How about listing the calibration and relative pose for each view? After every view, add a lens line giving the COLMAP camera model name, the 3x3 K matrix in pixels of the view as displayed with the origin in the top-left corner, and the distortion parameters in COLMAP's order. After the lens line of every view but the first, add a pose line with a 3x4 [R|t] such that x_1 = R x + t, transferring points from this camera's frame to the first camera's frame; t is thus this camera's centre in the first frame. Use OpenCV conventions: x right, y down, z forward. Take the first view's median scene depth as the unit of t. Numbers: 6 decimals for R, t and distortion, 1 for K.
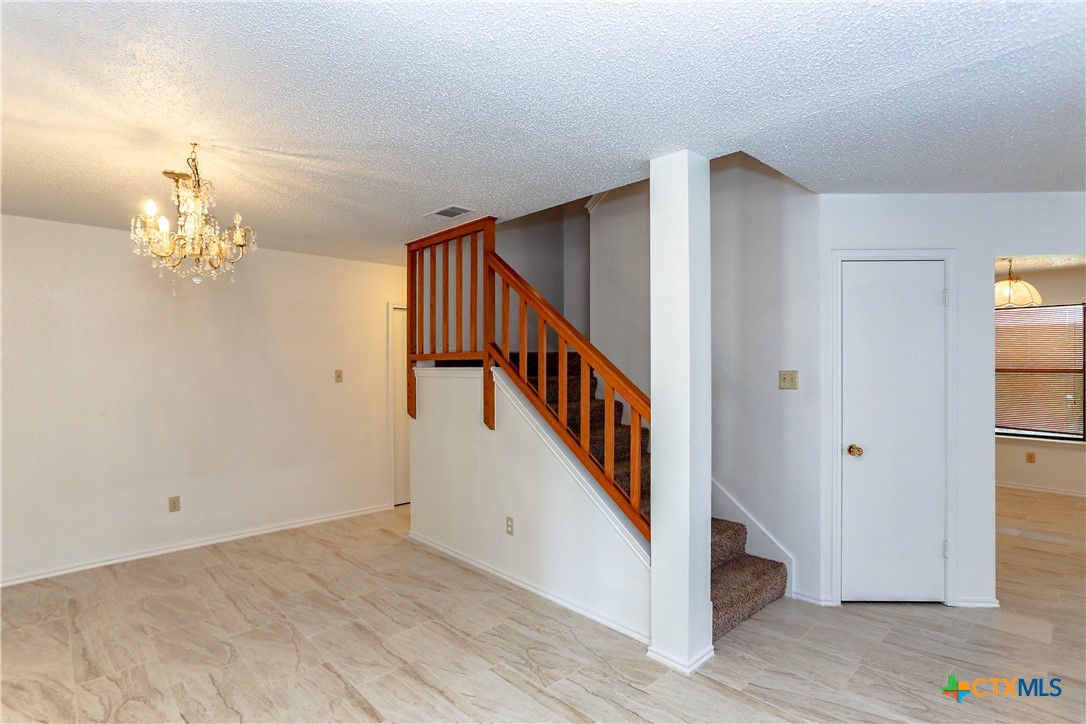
lens RADIAL K [[538.8, 0, 550.0], [0, 538.8, 358.2], [0, 0, 1]] dist [-0.017259, 0.009125]
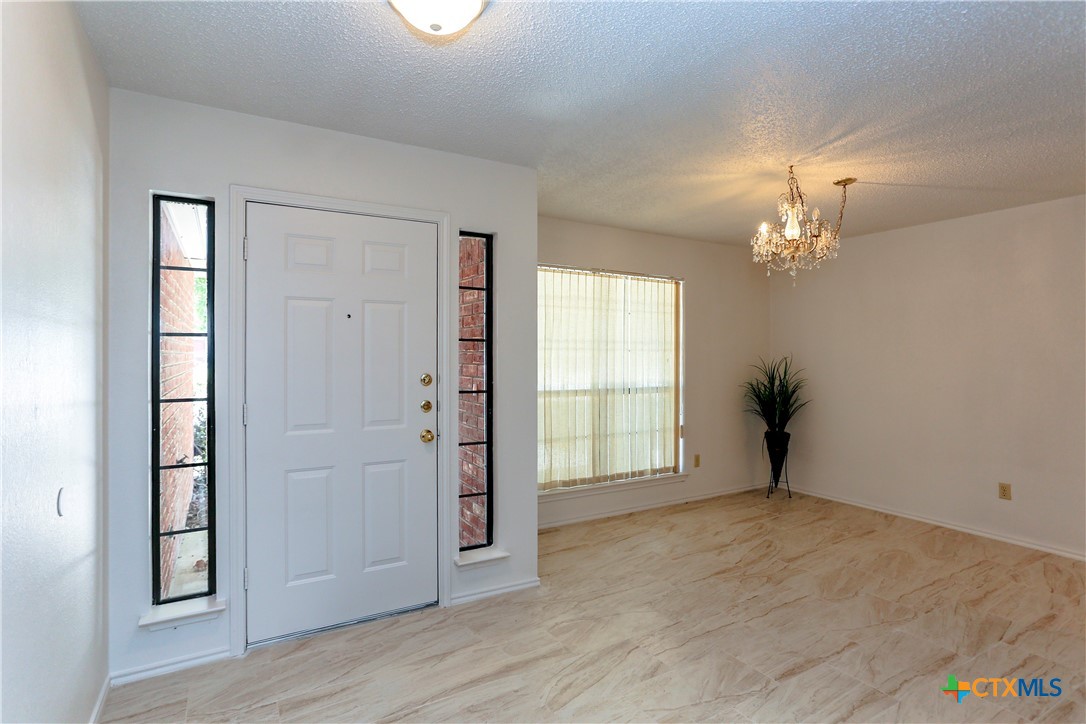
lens RADIAL K [[538.8, 0, 538.0], [0, 538.8, 351.1], [0, 0, 1]] dist [-0.017259, 0.009125]
pose [[-0.230653, -0.004204, -0.973027, 0.604940], [0.002645, 0.999984, -0.004947, 0.037325], [0.973033, -0.003714, -0.230638, 0.604542]]
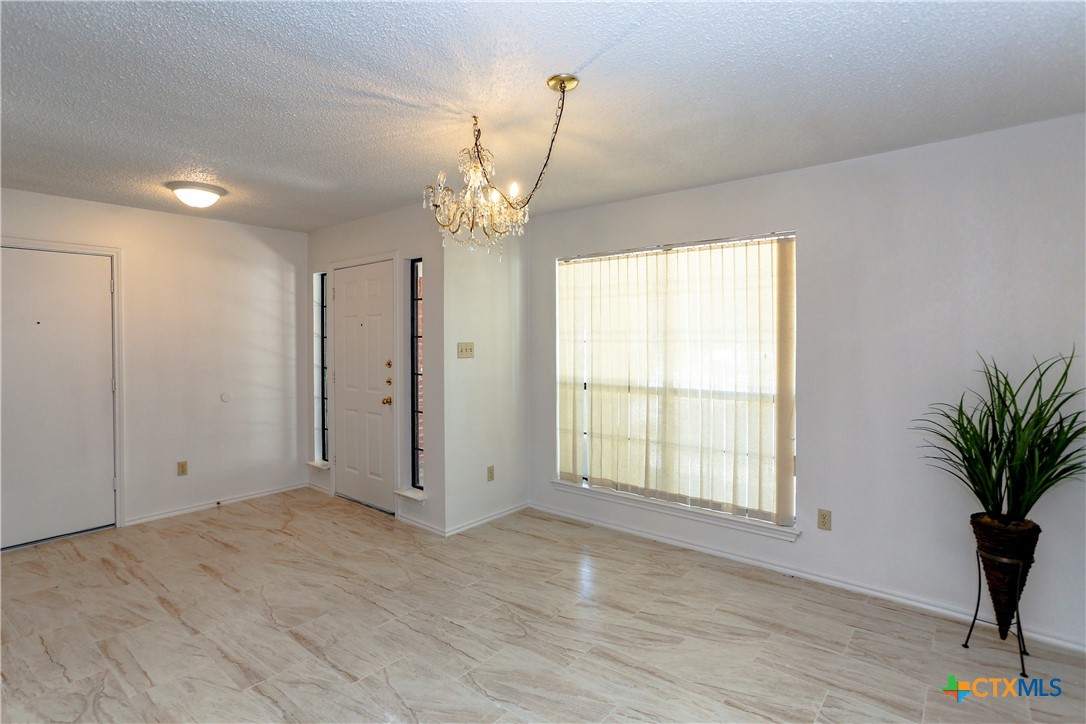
lens RADIAL K [[538.8, 0, 552.3], [0, 538.8, 334.5], [0, 0, 1]] dist [-0.017259, 0.009125]
pose [[-0.991516, 0.004847, -0.129896, -0.571234], [0.006176, 0.999933, -0.009824, 0.019800], [0.129839, -0.010543, -0.991479, 1.734833]]
